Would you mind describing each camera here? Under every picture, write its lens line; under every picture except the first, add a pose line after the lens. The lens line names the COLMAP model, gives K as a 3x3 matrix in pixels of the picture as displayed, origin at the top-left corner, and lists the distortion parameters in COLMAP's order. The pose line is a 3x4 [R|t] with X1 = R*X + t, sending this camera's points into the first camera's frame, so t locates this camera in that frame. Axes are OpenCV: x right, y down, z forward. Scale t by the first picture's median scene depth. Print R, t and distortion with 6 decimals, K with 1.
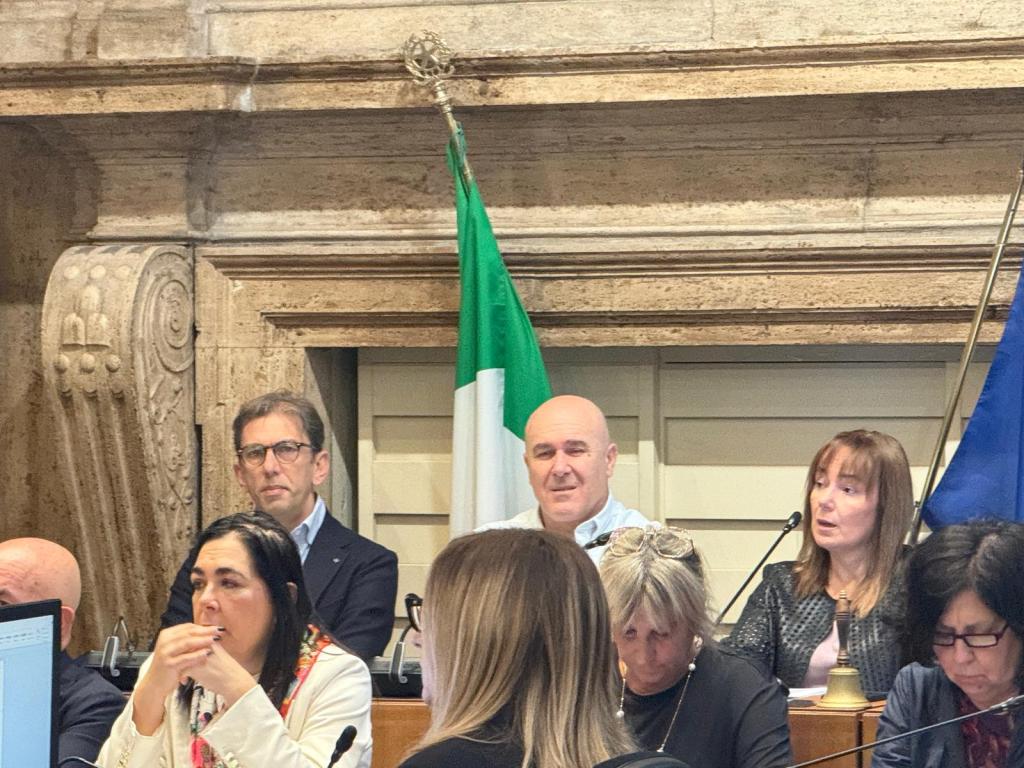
lens RADIAL K [[4667.9, 0, 512.0], [0, 4667.9, 384.0], [0, 0, 1]] dist [0.251838, -2.839855]
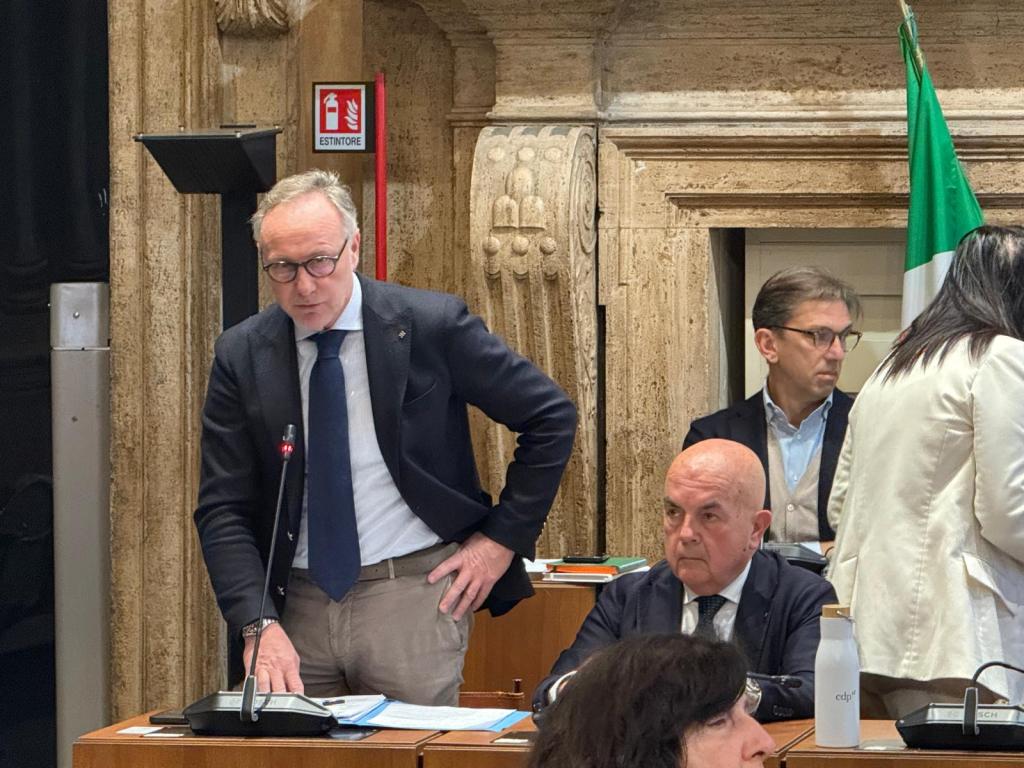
lens RADIAL K [[4667.9, 0, 512.0], [0, 4667.9, 384.0], [0, 0, 1]] dist [0.251838, -2.839855]
pose [[0.983023, -0.008567, 0.183284, -0.275174], [0.001443, 0.999240, 0.038964, -0.013724], [-0.183478, -0.038038, 0.982288, 0.019238]]
